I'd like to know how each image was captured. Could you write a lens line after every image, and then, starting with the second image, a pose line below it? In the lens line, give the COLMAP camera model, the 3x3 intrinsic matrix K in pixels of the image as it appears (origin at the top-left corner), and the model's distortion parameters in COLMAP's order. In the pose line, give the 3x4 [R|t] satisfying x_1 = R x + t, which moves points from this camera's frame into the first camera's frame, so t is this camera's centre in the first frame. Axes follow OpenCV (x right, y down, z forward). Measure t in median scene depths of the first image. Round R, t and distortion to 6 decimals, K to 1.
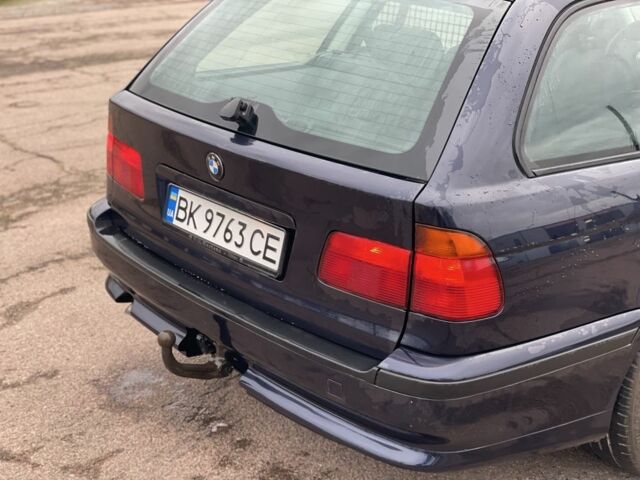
lens RADIAL K [[941.5, 0, 304.8], [0, 941.5, 229.1], [0, 0, 1]] dist [0.069579, 0.000000]
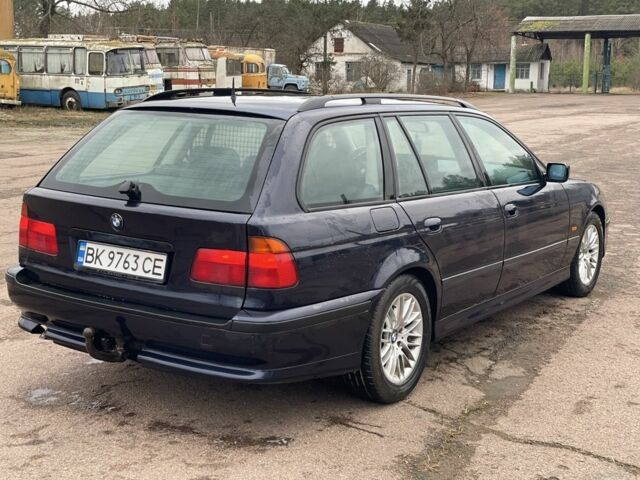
lens RADIAL K [[941.5, 0, 319.7], [0, 941.5, 239.5], [0, 0, 1]] dist [0.069579, 0.000000]
pose [[0.960396, -0.043836, 0.275169, -0.236231], [0.088021, 0.984708, -0.150343, 0.270291], [-0.264370, 0.168609, 0.949568, -0.716670]]
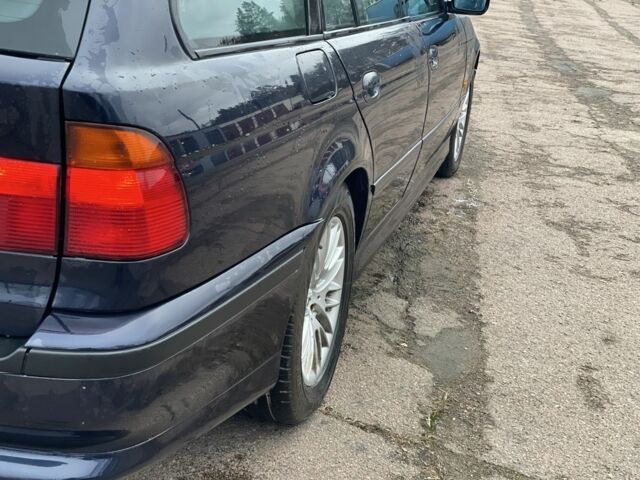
lens RADIAL K [[941.5, 0, 320.4], [0, 941.5, 237.6], [0, 0, 1]] dist [0.069579, 0.000000]
pose [[0.822251, -0.116646, 0.557043, -0.110344], [0.104059, 0.993085, 0.054353, 0.054656], [-0.559531, 0.013273, 0.828703, 0.327737]]
